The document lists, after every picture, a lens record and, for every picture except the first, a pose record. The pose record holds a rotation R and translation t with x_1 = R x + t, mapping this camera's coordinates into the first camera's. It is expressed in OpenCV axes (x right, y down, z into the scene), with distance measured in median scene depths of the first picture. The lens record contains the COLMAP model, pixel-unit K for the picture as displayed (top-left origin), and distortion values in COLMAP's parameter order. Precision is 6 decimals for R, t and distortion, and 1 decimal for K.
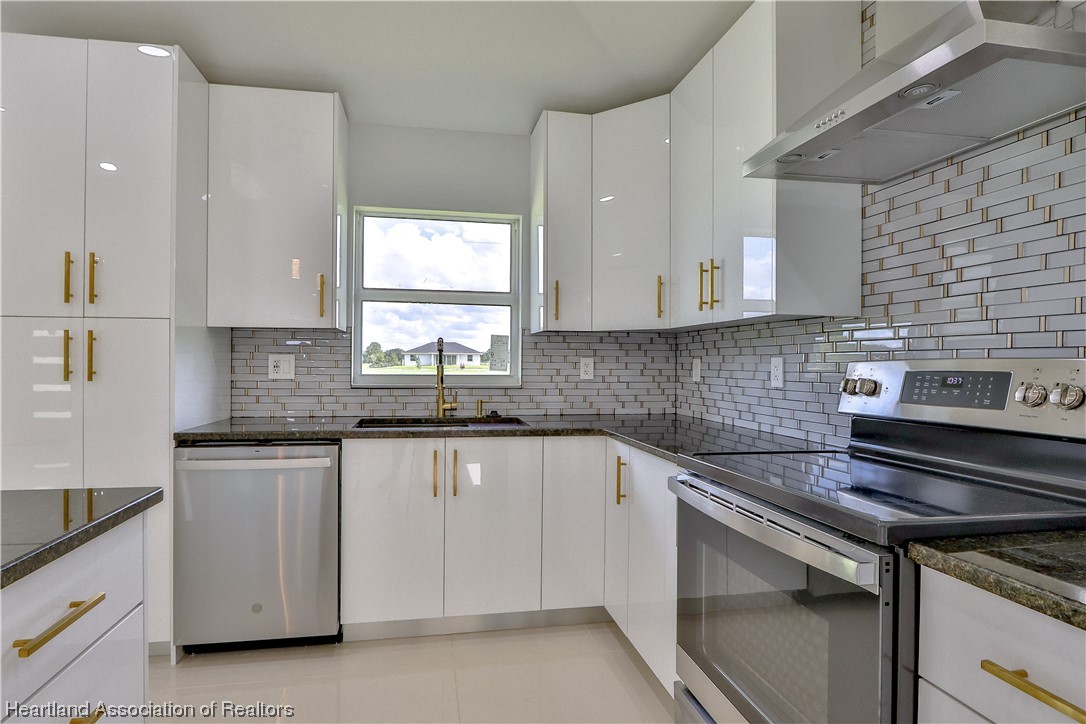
lens RADIAL K [[559.0, 0, 528.1], [0, 559.0, 364.6], [0, 0, 1]] dist [-0.021254, 0.004530]
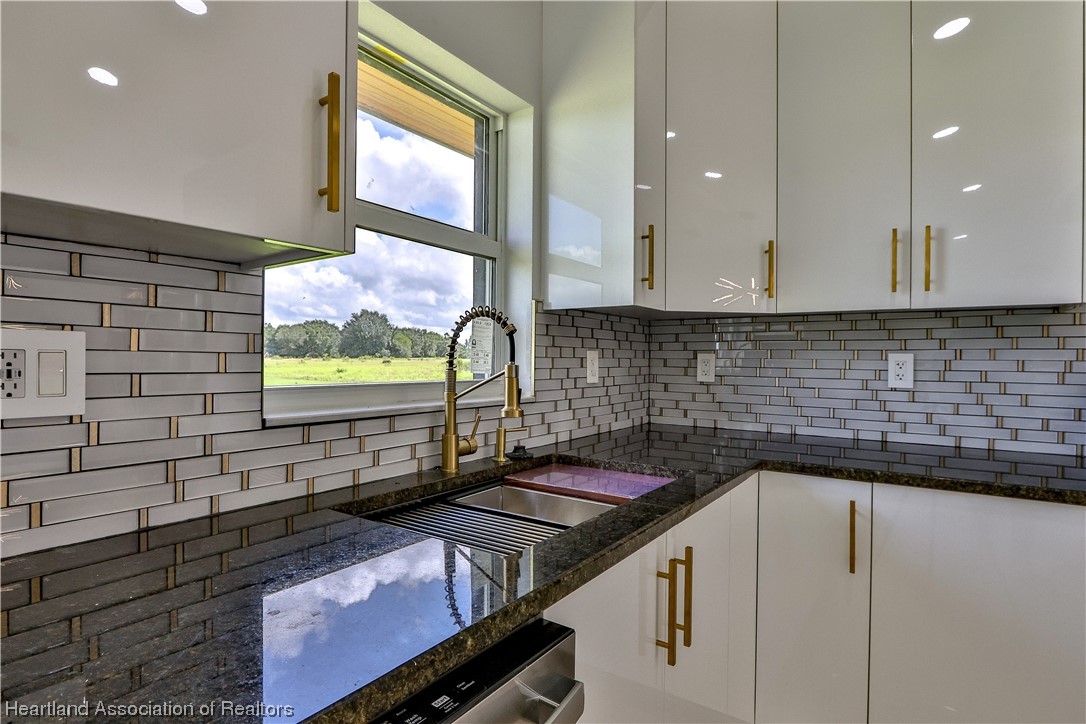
lens RADIAL K [[559.0, 0, 535.3], [0, 559.0, 365.4], [0, 0, 1]] dist [-0.021254, 0.004530]
pose [[0.717388, -0.008241, 0.696625, -0.551637], [-0.002273, 0.999897, 0.014169, -0.005312], [-0.696670, -0.011748, 0.717296, 0.769094]]
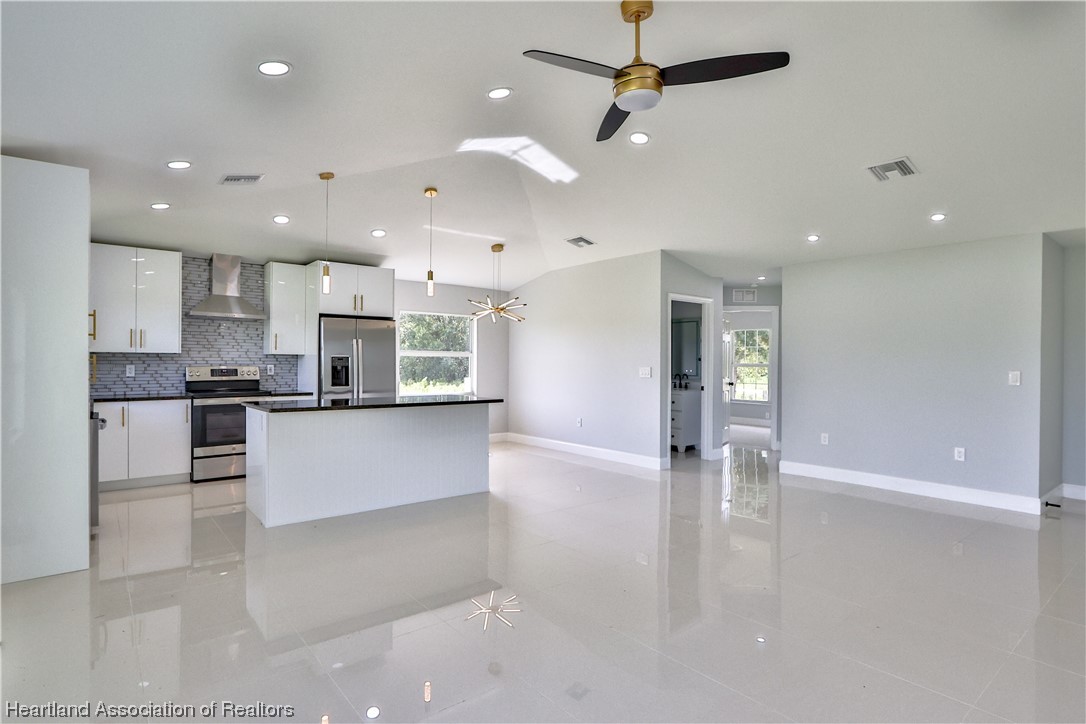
lens RADIAL K [[559.0, 0, 532.7], [0, 559.0, 357.4], [0, 0, 1]] dist [-0.021254, 0.004530]
pose [[-0.463452, -0.000186, 0.886122, -2.725775], [-0.003776, 0.999991, -0.001765, -0.051577], [-0.886114, -0.004164, -0.463449, 0.520632]]
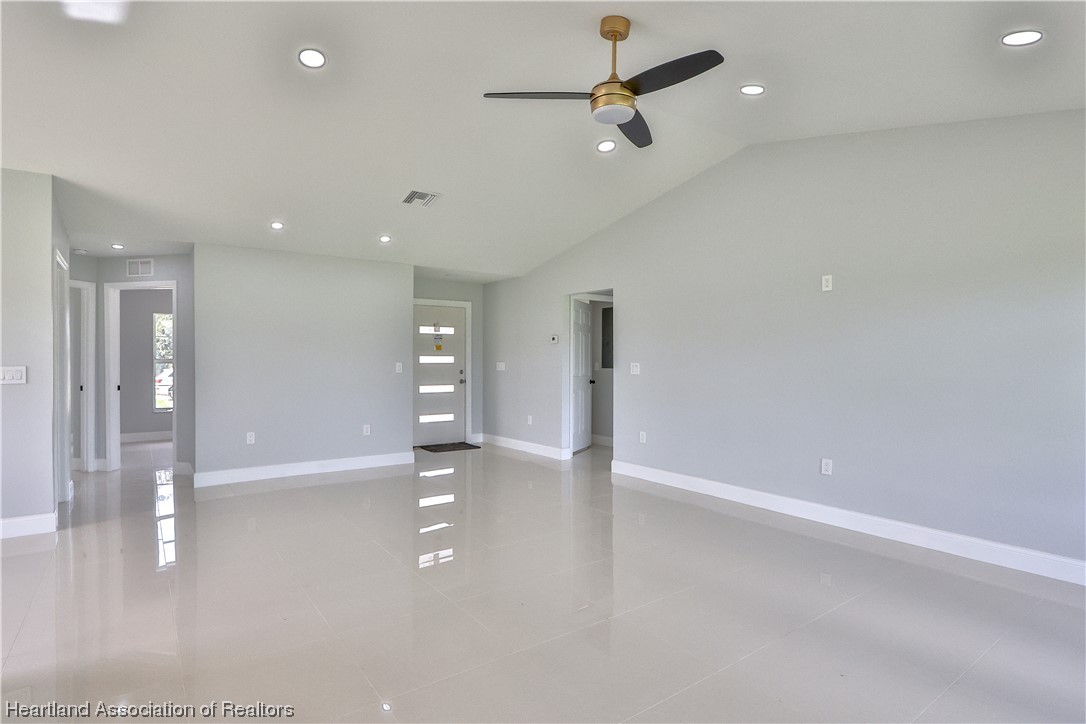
lens RADIAL K [[559.0, 0, 524.8], [0, 559.0, 358.1], [0, 0, 1]] dist [-0.021254, 0.004530]
pose [[-0.908462, -0.006762, -0.417914, -1.091031], [-0.009688, 0.999941, 0.004880, -0.055430], [0.417856, 0.008482, -0.908474, 0.834948]]
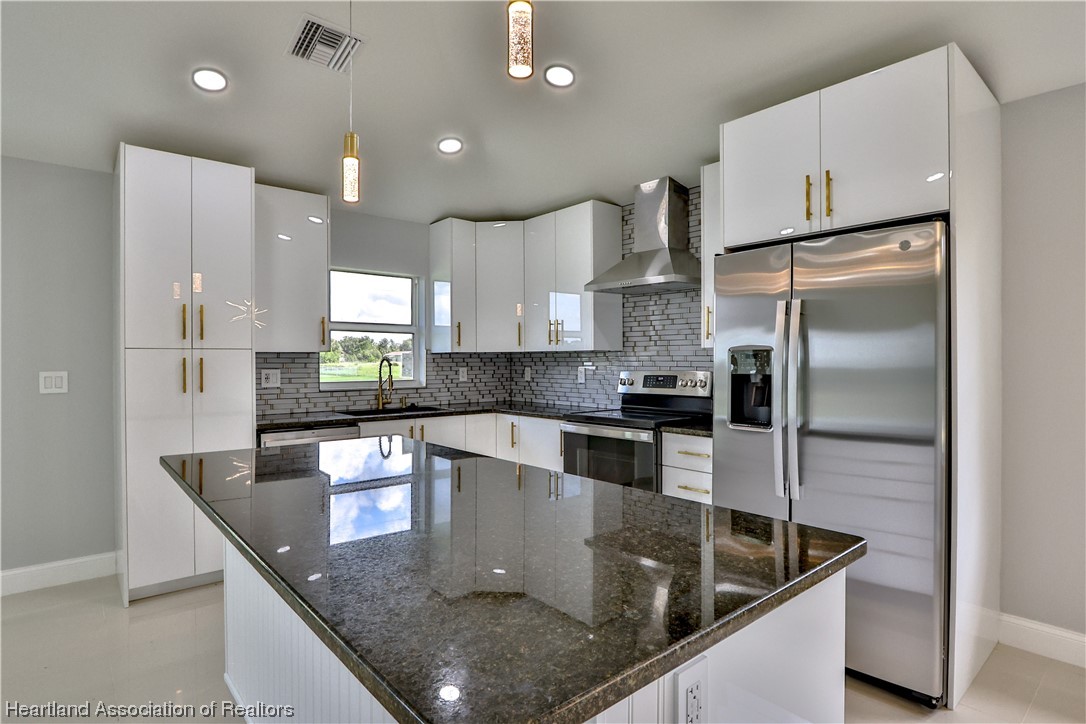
lens RADIAL K [[559.0, 0, 538.5], [0, 559.0, 362.2], [0, 0, 1]] dist [-0.021254, 0.004530]
pose [[0.868810, -0.011152, 0.495020, -0.669531], [0.010937, 0.999935, 0.003331, -0.040979], [-0.495025, 0.002520, 0.868875, -0.657537]]
